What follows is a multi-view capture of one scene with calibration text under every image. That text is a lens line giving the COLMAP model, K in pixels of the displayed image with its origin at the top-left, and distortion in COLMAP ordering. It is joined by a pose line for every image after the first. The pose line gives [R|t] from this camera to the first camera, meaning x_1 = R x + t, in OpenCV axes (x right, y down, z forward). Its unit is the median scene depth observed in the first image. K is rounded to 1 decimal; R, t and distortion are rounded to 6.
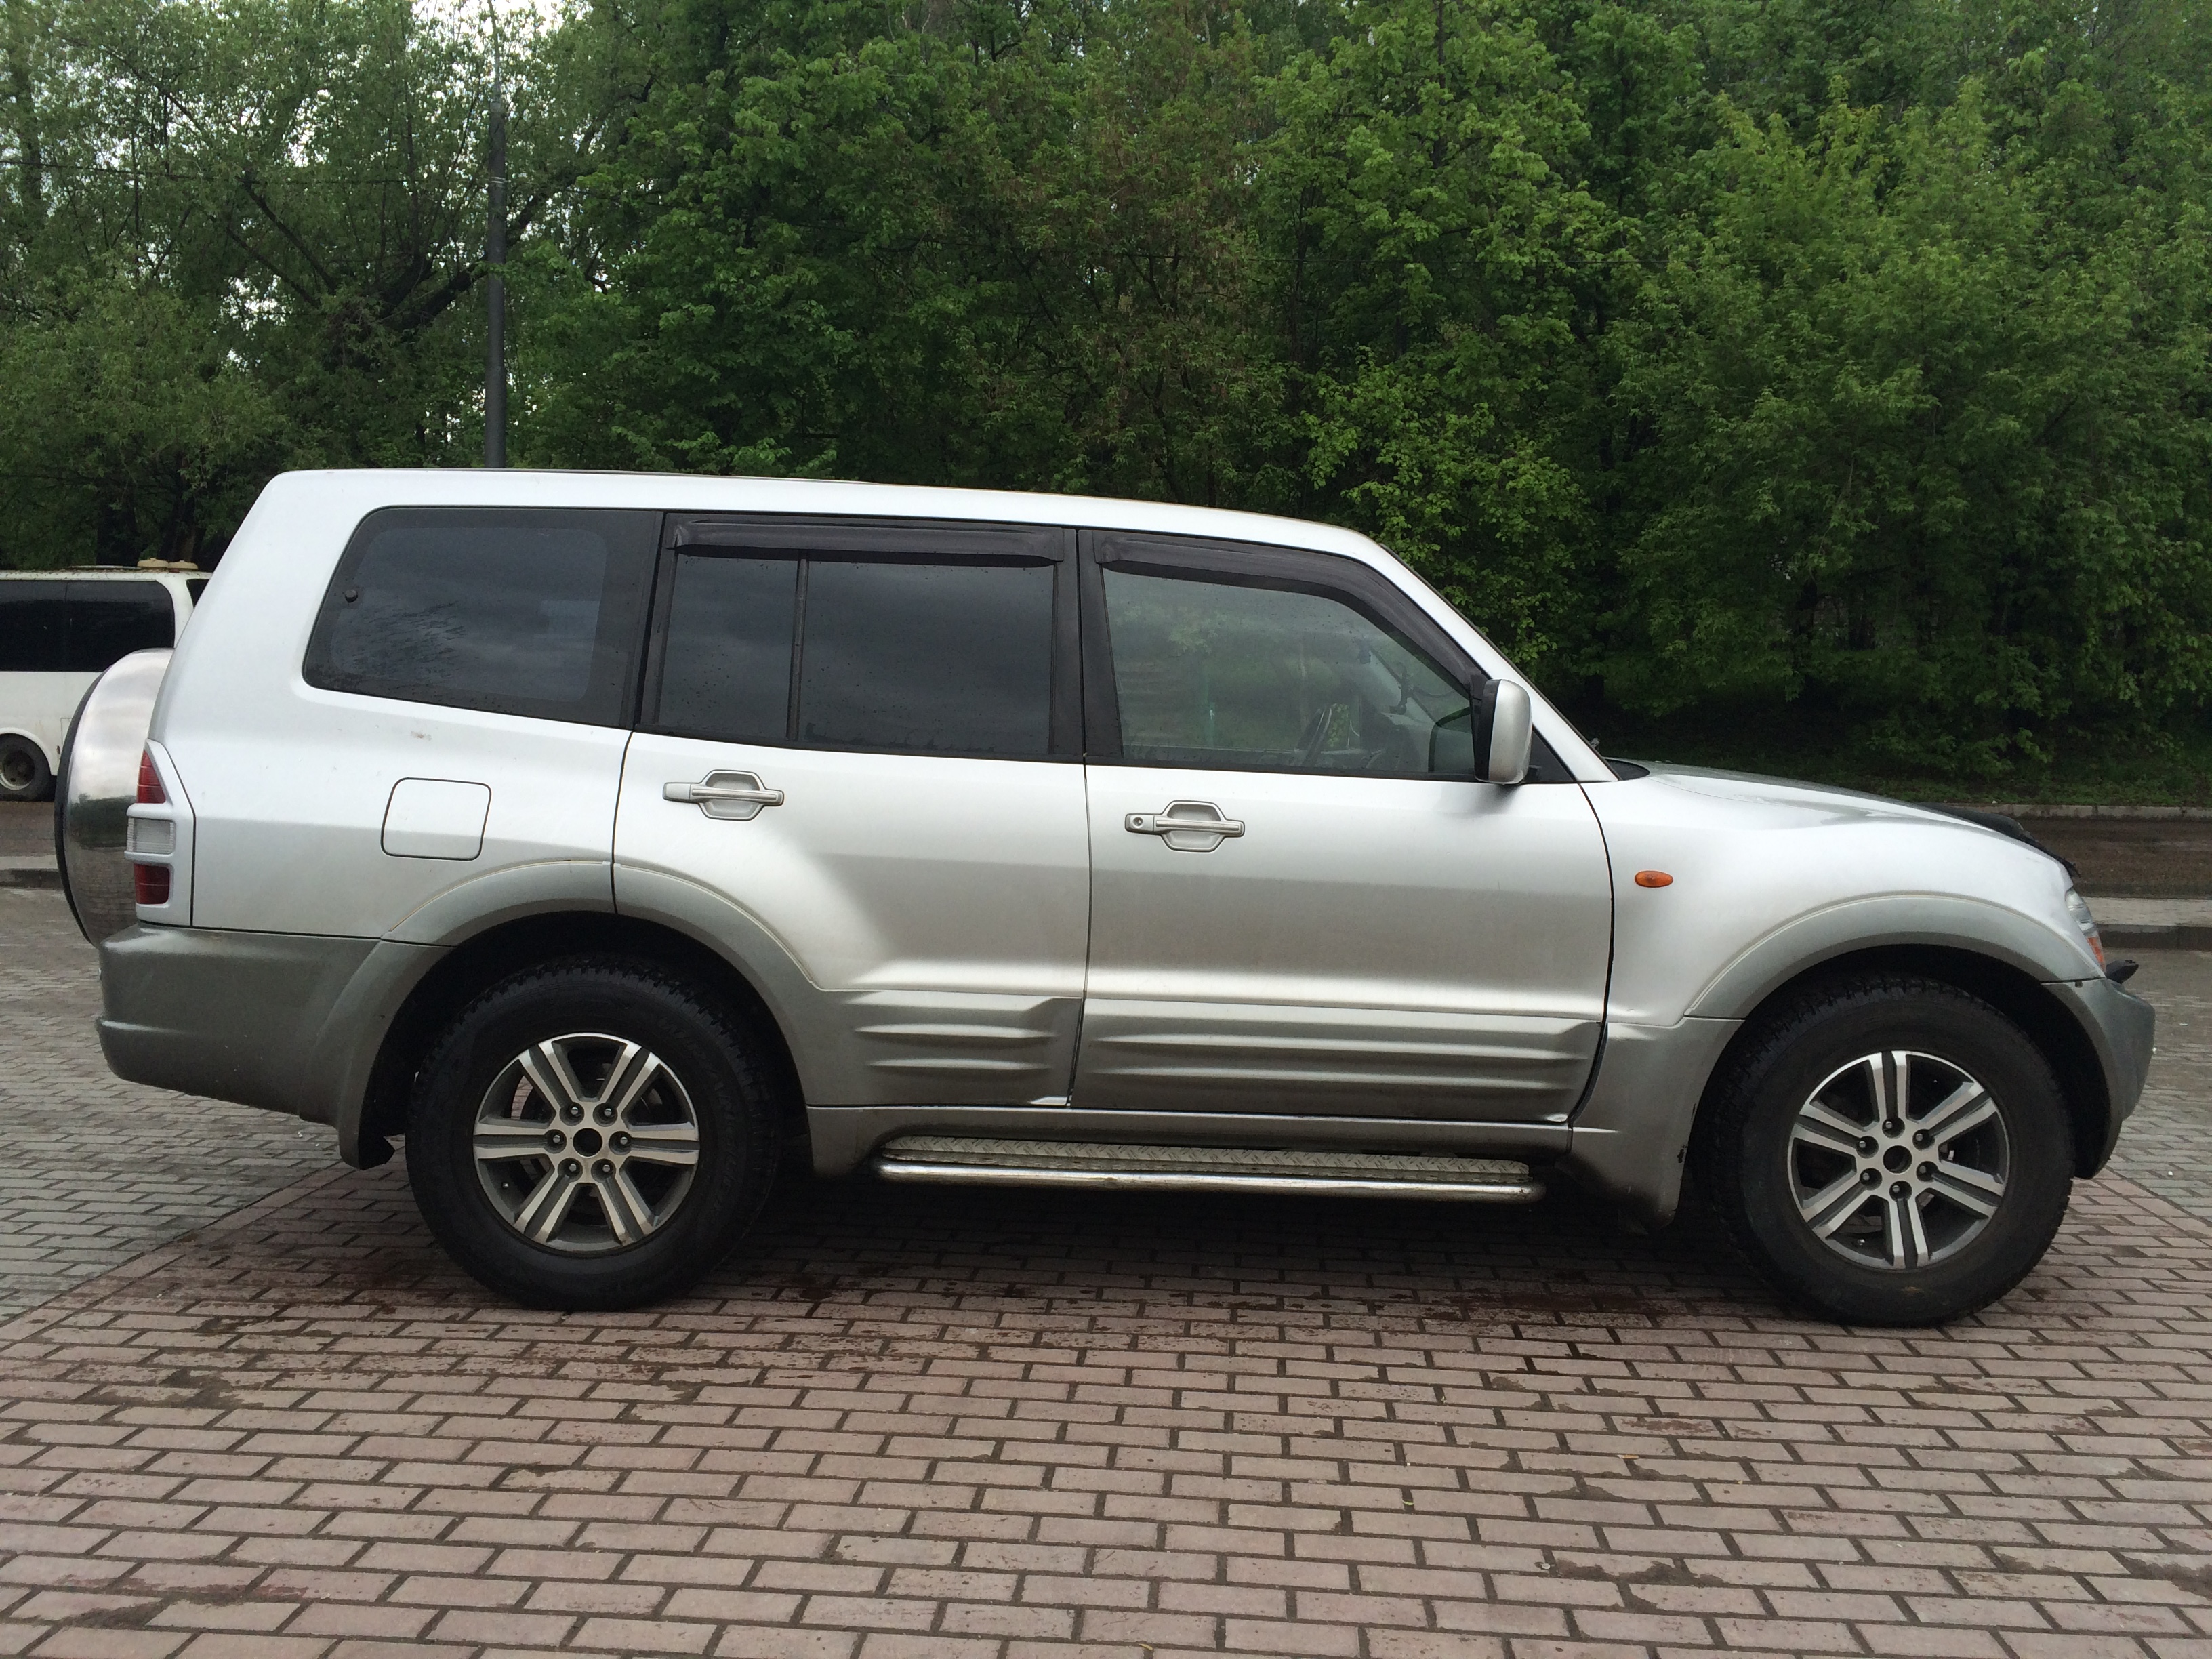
lens RADIAL K [[1874.9, 0, 1110.1], [0, 1874.9, 831.4], [0, 0, 1]] dist [-0.015366, -0.012334]
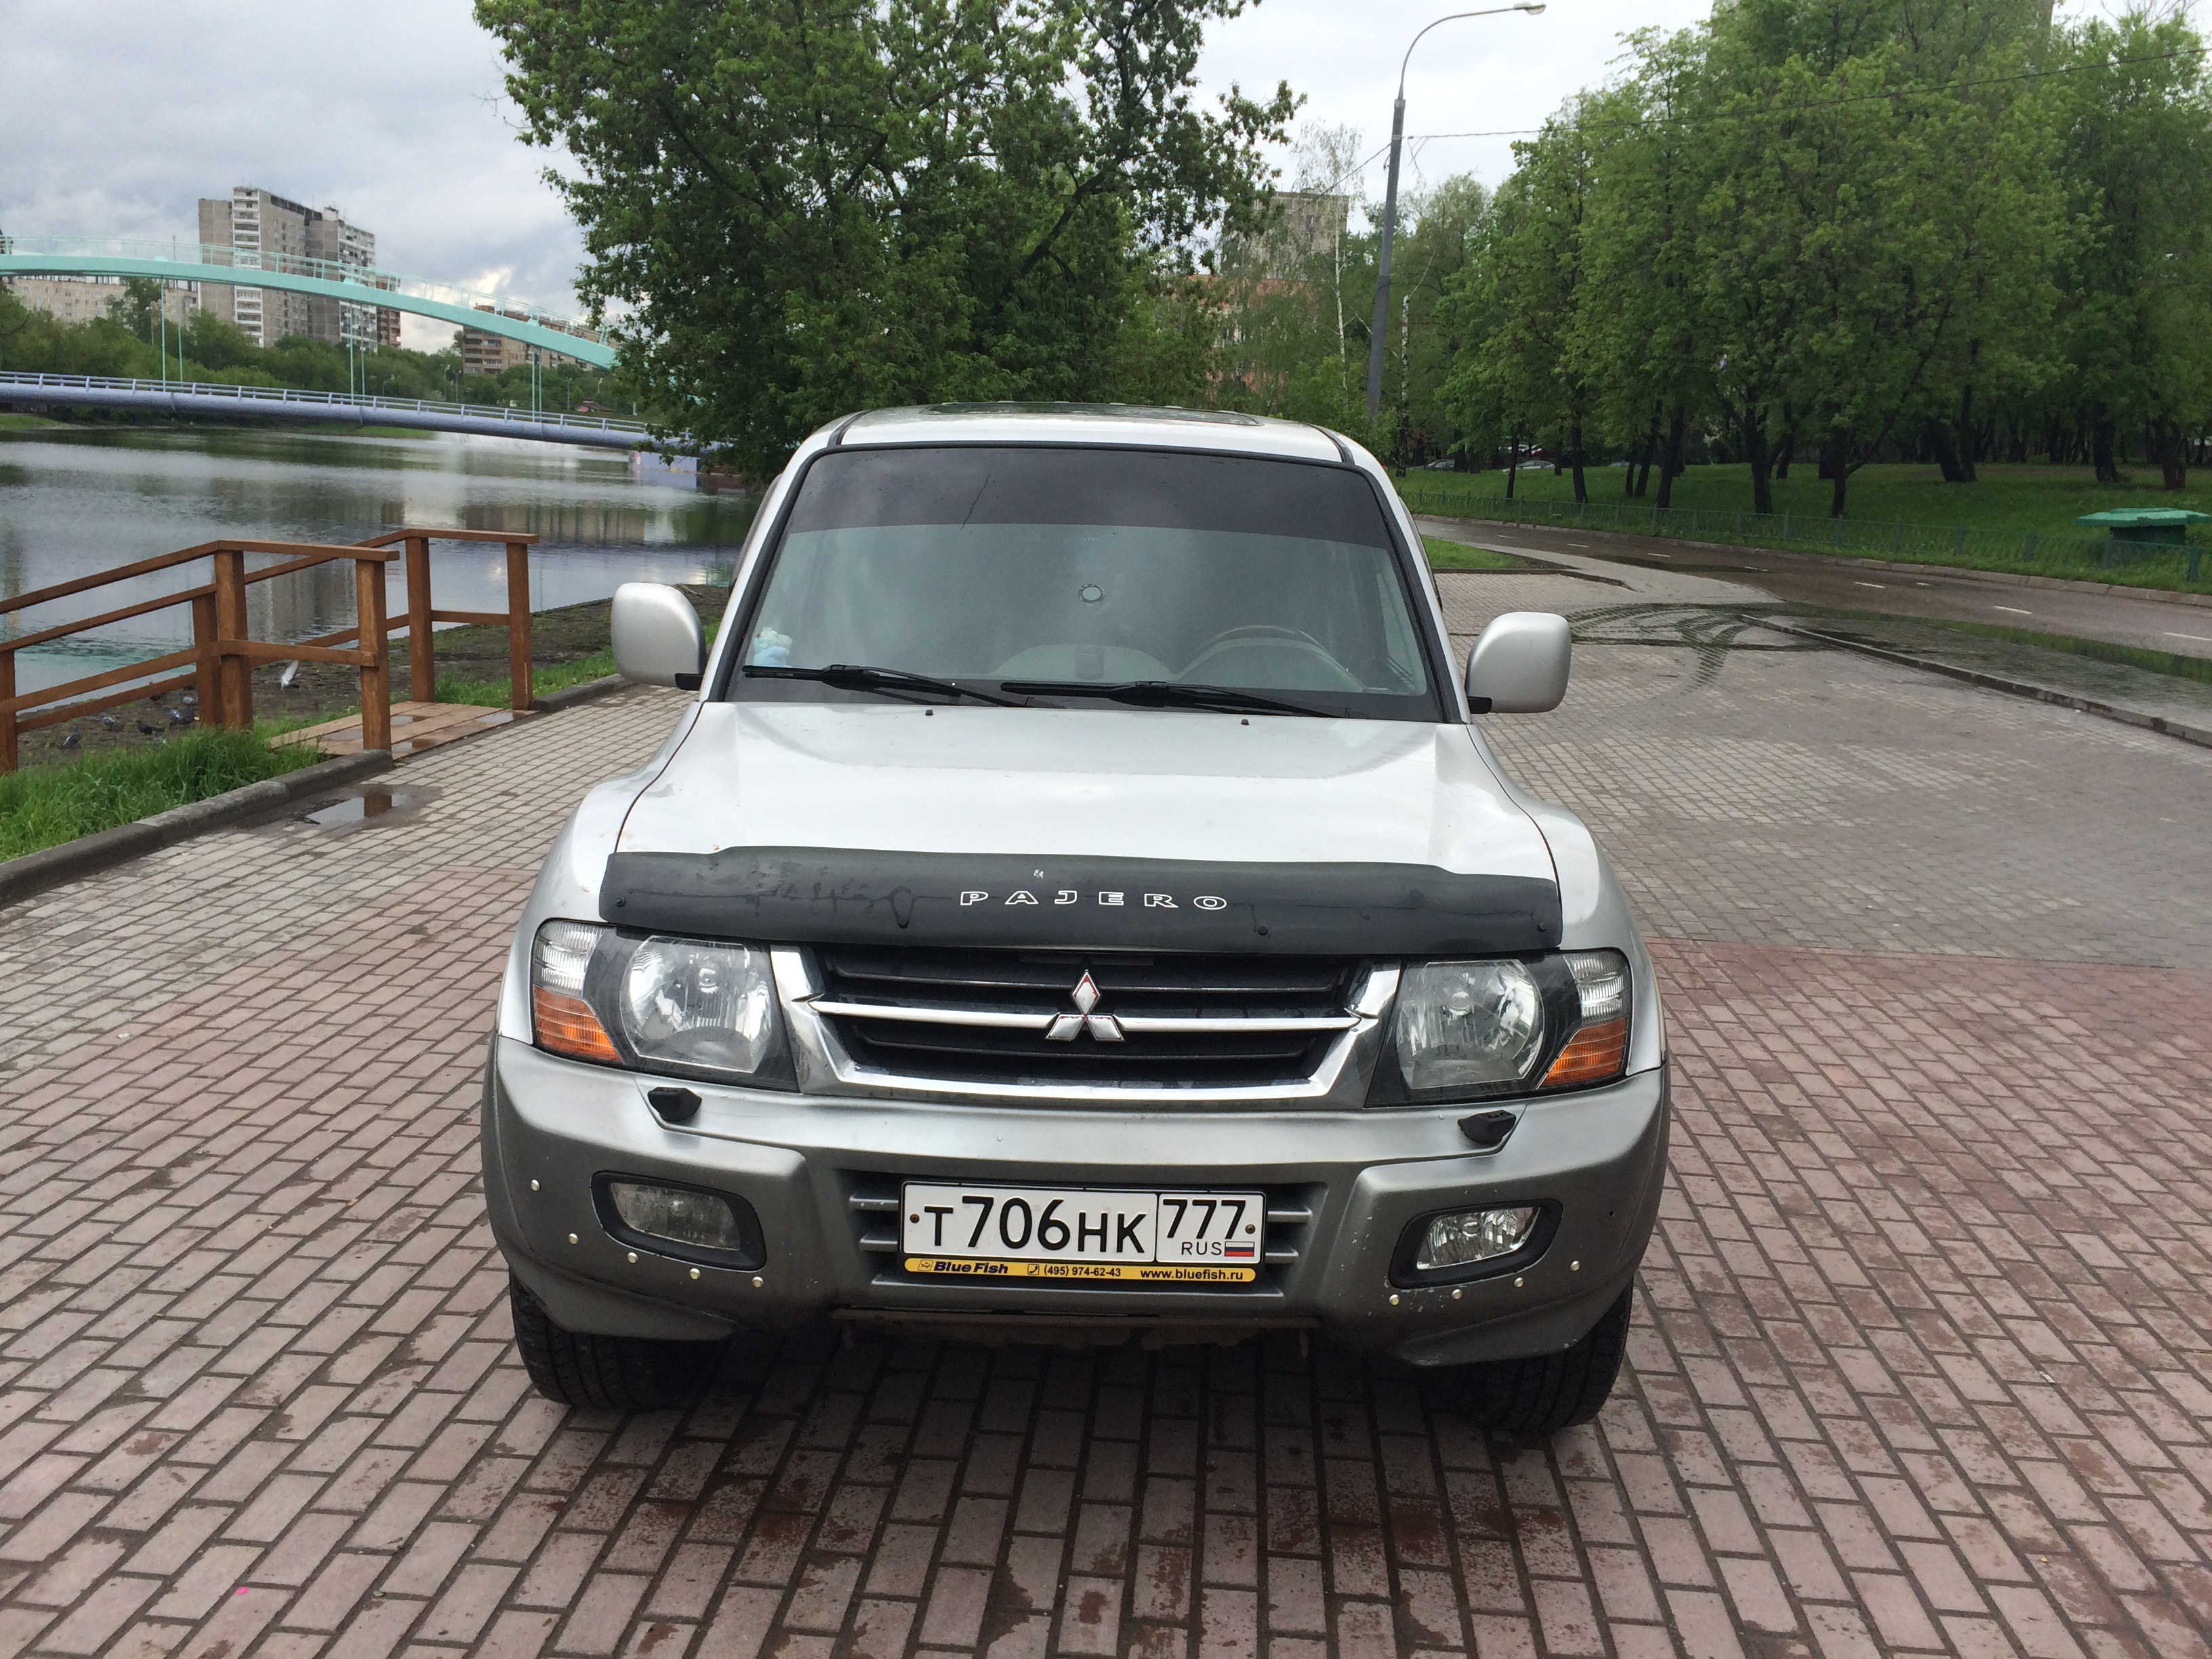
lens RADIAL K [[1874.9, 0, 1110.8], [0, 1874.9, 827.2], [0, 0, 1]] dist [-0.015366, -0.012334]
pose [[0.038449, 0.192837, -0.980477, 1.606503], [-0.113015, 0.975746, 0.187475, -0.224040], [0.992849, 0.103601, 0.059310, 1.522625]]
